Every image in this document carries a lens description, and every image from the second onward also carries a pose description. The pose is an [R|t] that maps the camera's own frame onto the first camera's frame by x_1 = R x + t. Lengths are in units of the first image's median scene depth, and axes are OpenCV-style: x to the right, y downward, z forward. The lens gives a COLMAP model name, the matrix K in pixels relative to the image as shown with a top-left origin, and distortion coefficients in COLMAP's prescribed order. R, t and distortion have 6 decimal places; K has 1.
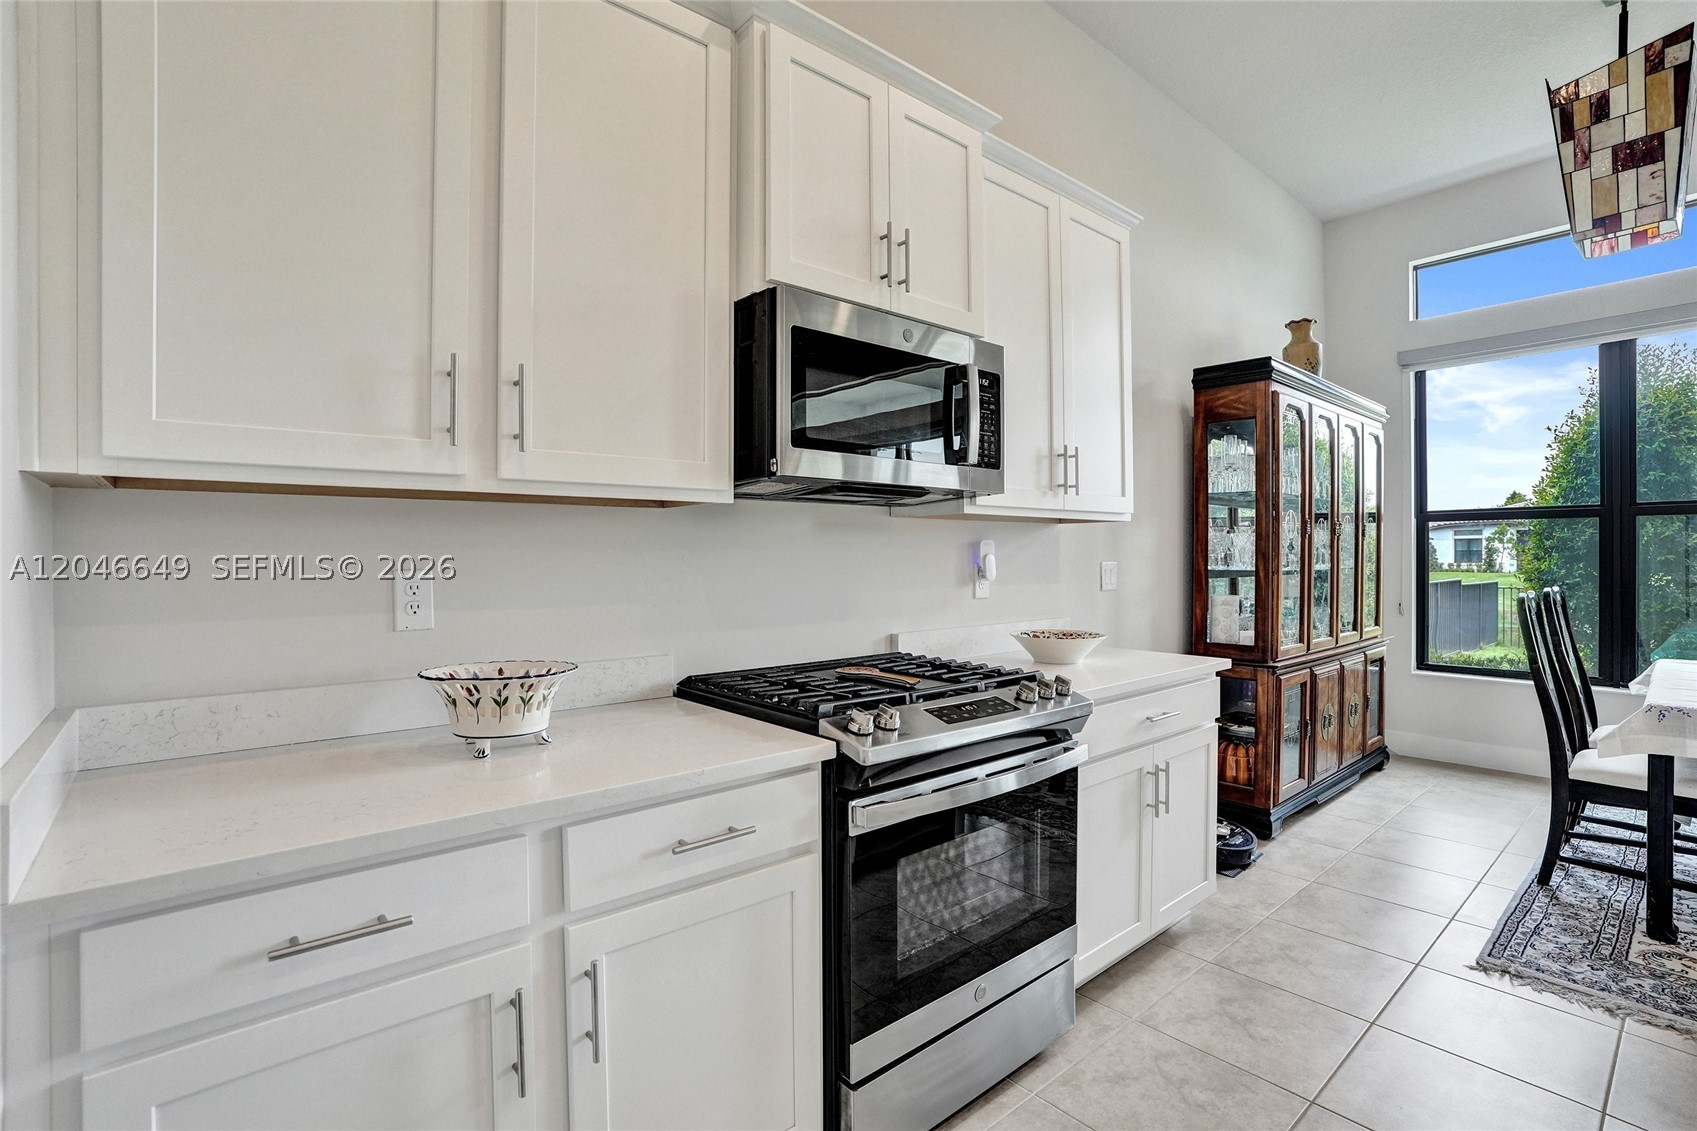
lens RADIAL K [[791.0, 0, 848.5], [0, 791.0, 565.5], [0, 0, 1]] dist [-0.060193, 0.024540]
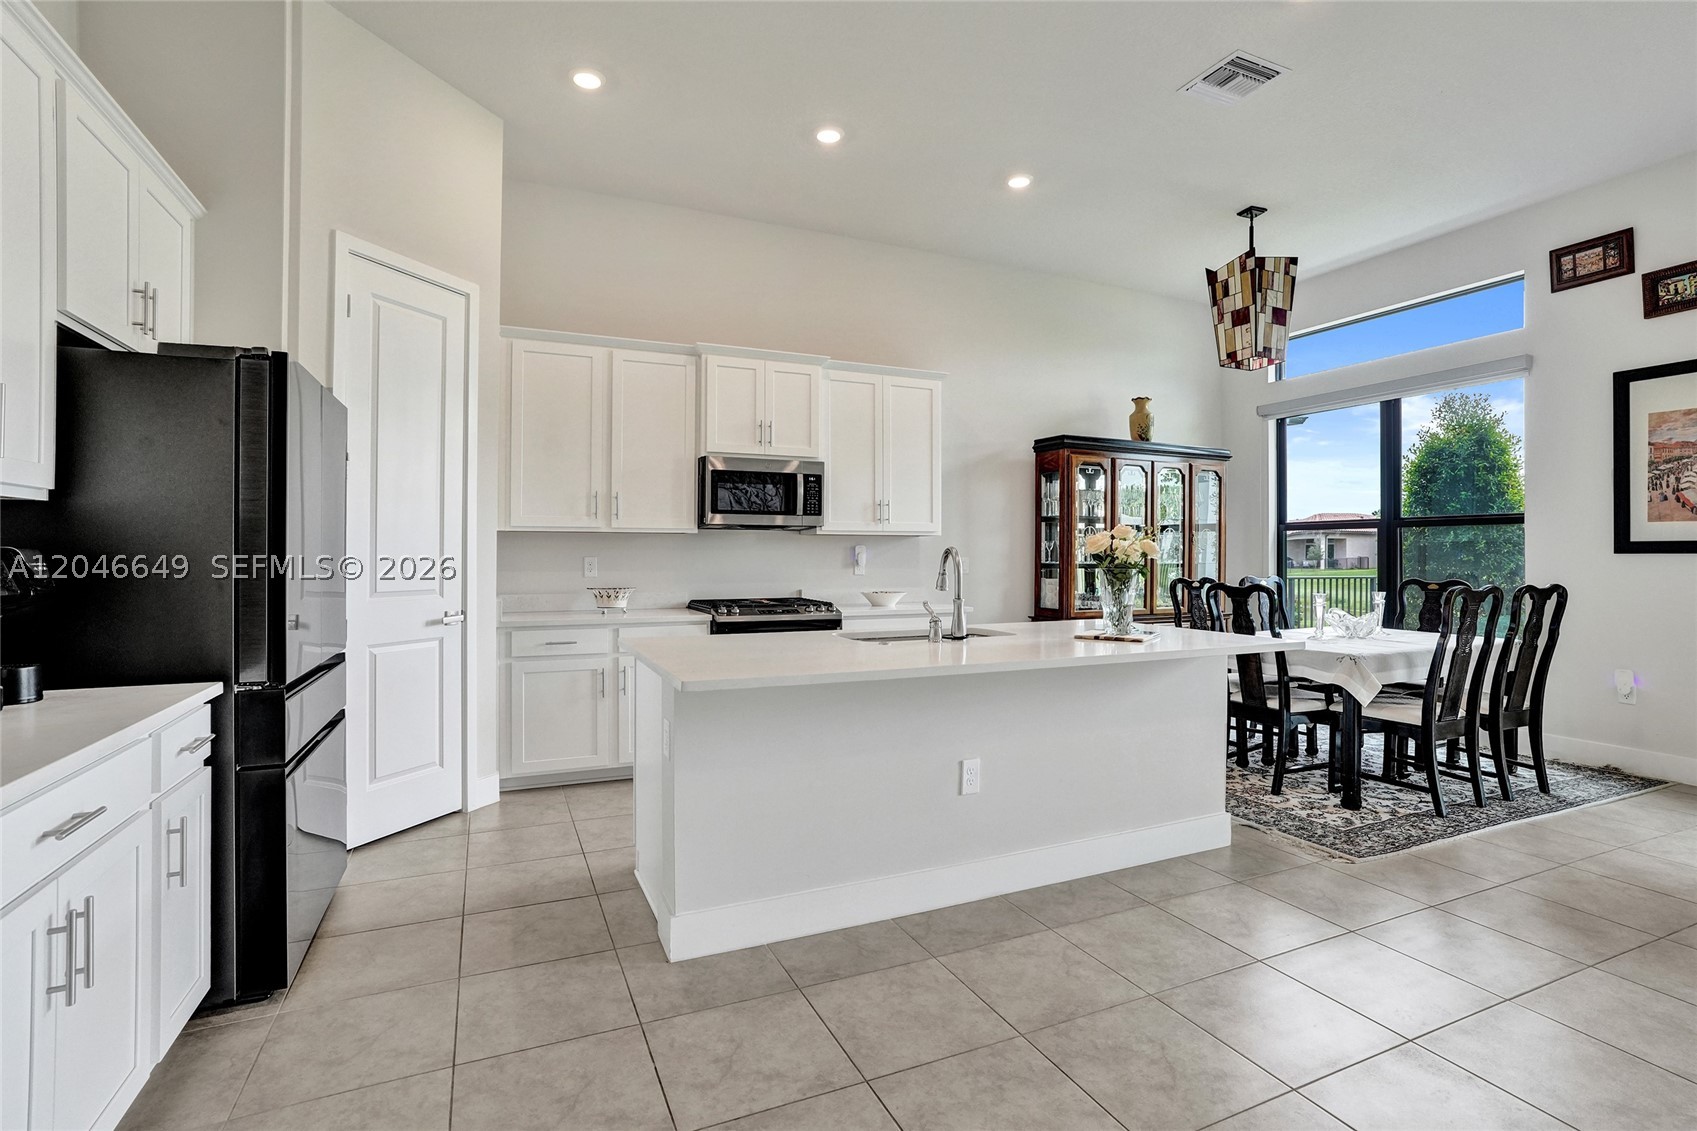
lens RADIAL K [[813.9, 0, 848.5], [0, 813.9, 565.5], [0, 0, 1]] dist [-0.055990, 0.027578]
pose [[0.956880, 0.011017, -0.290273, 0.971099], [-0.010180, 0.999939, 0.004394, 0.012881], [0.290304, -0.001250, 0.956934, -1.267585]]
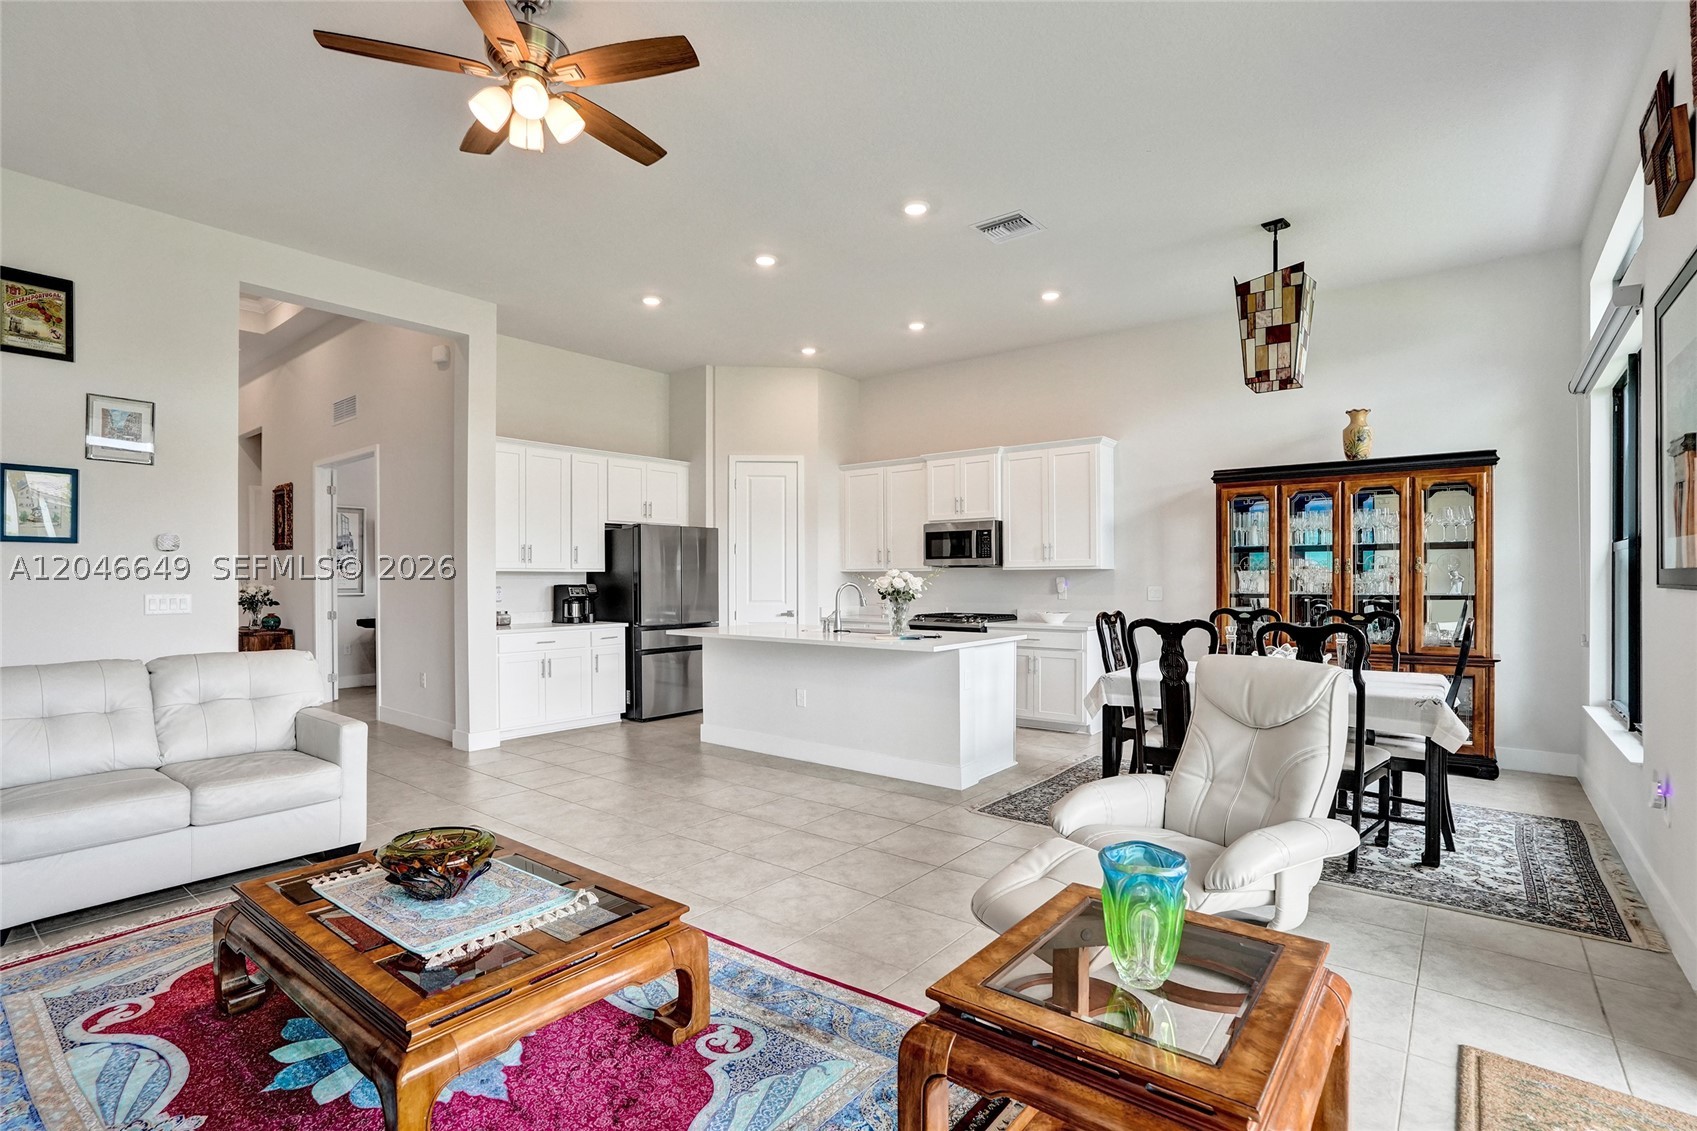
lens RADIAL K [[790.6, 0, 844.2], [0, 790.6, 583.5], [0, 0, 1]] dist [0.000156, 0.023428]
pose [[0.197306, 0.007176, -0.980316, 3.411585], [-0.009636, 0.999939, 0.005380, -0.023920], [0.980295, 0.008385, 0.197363, -0.282026]]
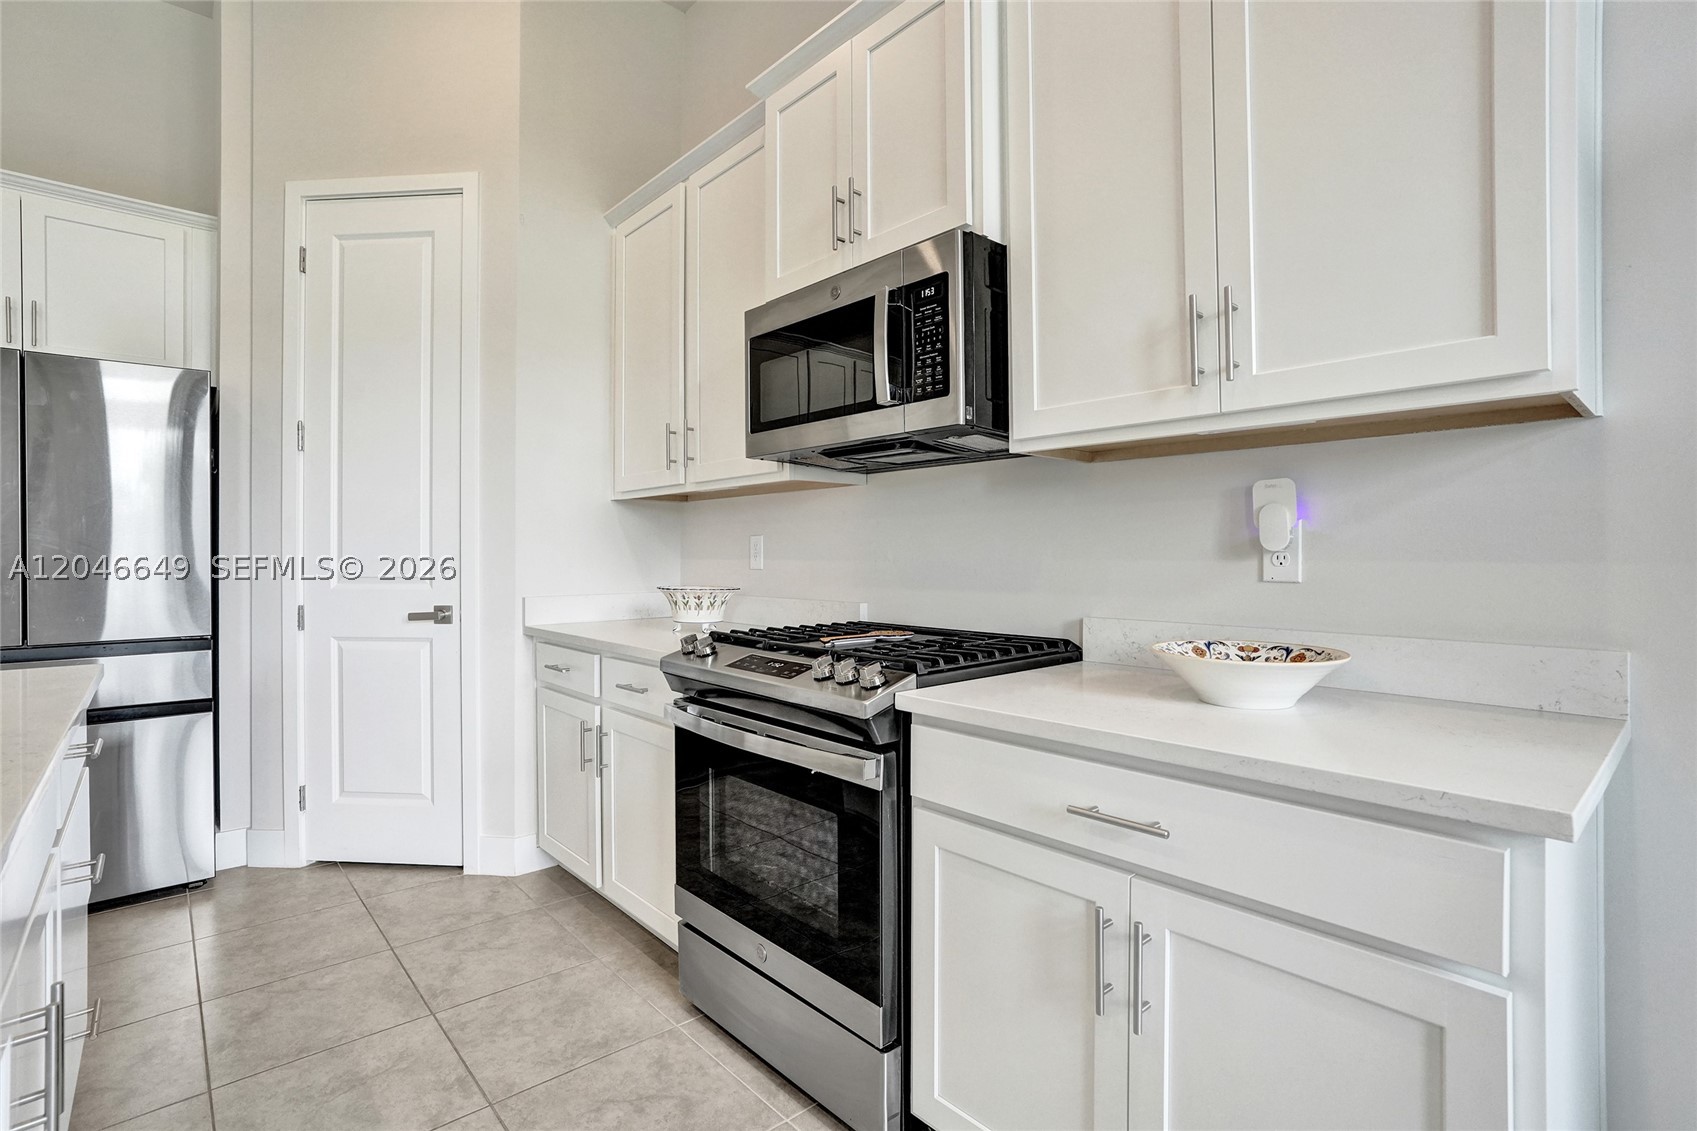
lens RADIAL K [[795.6, 0, 830.7], [0, 795.6, 550.9], [0, 0, 1]] dist [-0.035095, -0.000017]
pose [[0.010795, 0.003684, -0.999935, 0.970747], [-0.006934, 0.999969, 0.003609, 0.027501], [0.999918, 0.006894, 0.010821, 0.887462]]
